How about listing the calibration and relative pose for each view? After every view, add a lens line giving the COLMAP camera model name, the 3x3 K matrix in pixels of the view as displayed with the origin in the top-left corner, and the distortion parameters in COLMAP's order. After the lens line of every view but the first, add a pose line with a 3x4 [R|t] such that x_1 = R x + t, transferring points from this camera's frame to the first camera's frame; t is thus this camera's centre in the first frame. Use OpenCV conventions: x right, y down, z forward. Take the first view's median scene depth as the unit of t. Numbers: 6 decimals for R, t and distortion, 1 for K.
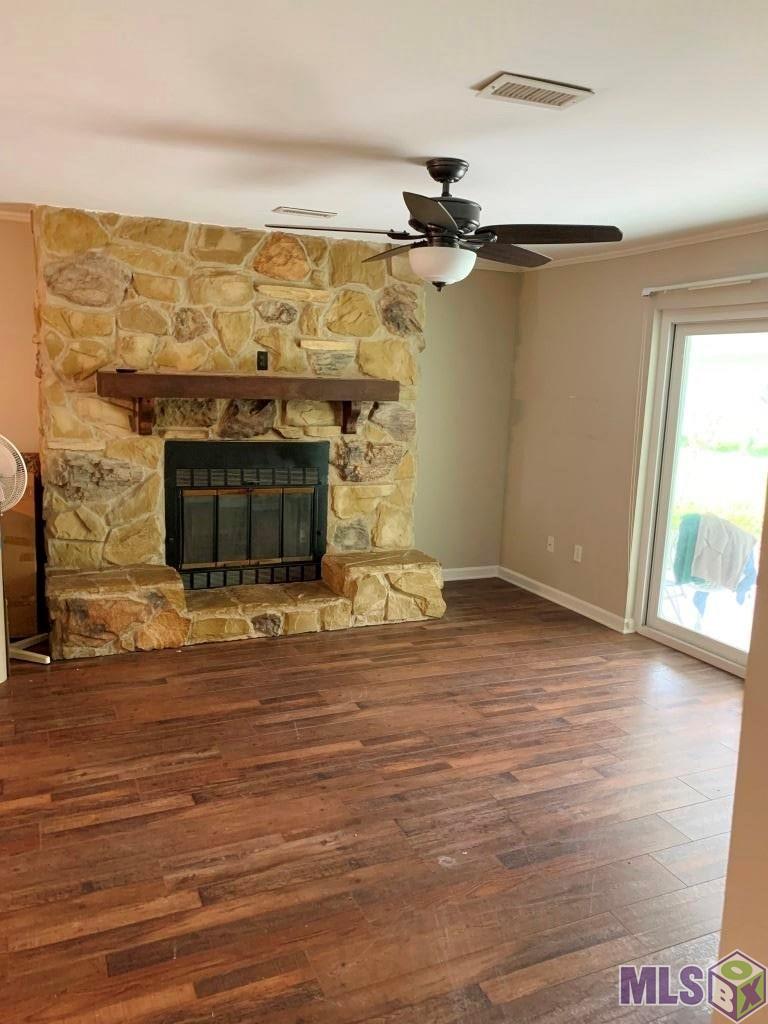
lens RADIAL K [[787.0, 0, 384.0], [0, 787.0, 512.0], [0, 0, 1]] dist [0.206476, -0.458566]
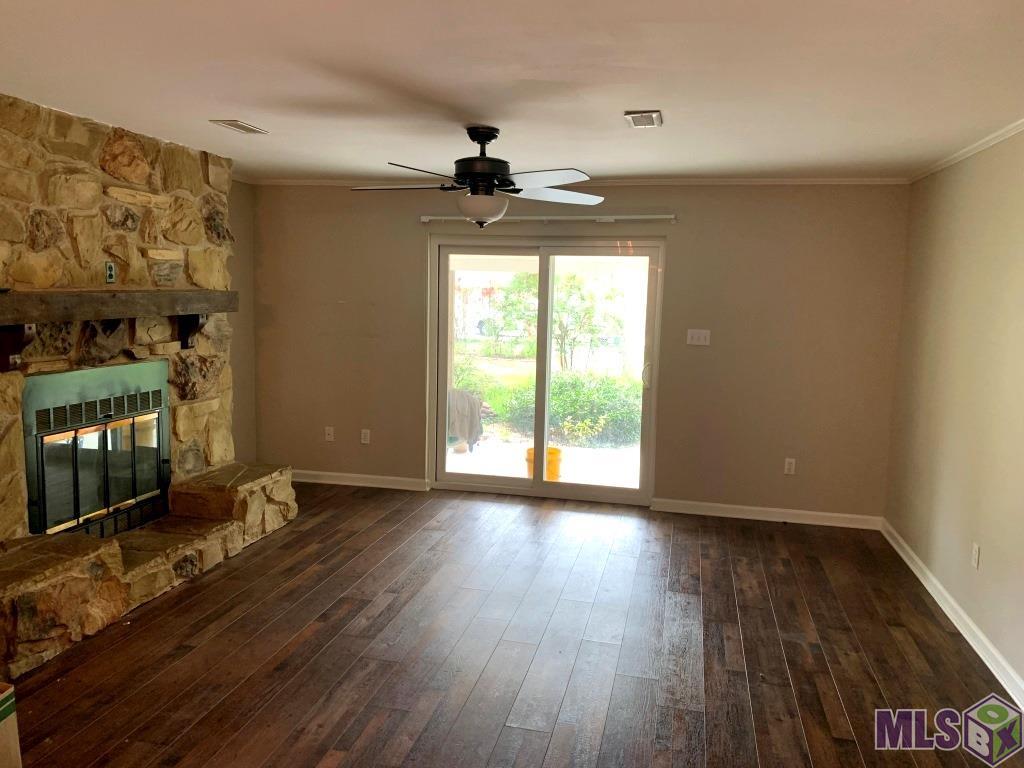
lens RADIAL K [[789.5, 0, 512.0], [0, 789.5, 384.0], [0, 0, 1]] dist [0.108613, -0.002510]
pose [[0.622069, -0.116433, 0.774257, -0.583858], [0.130997, 0.990419, 0.043691, -0.053287], [-0.771926, 0.074247, 0.631362, 0.122452]]
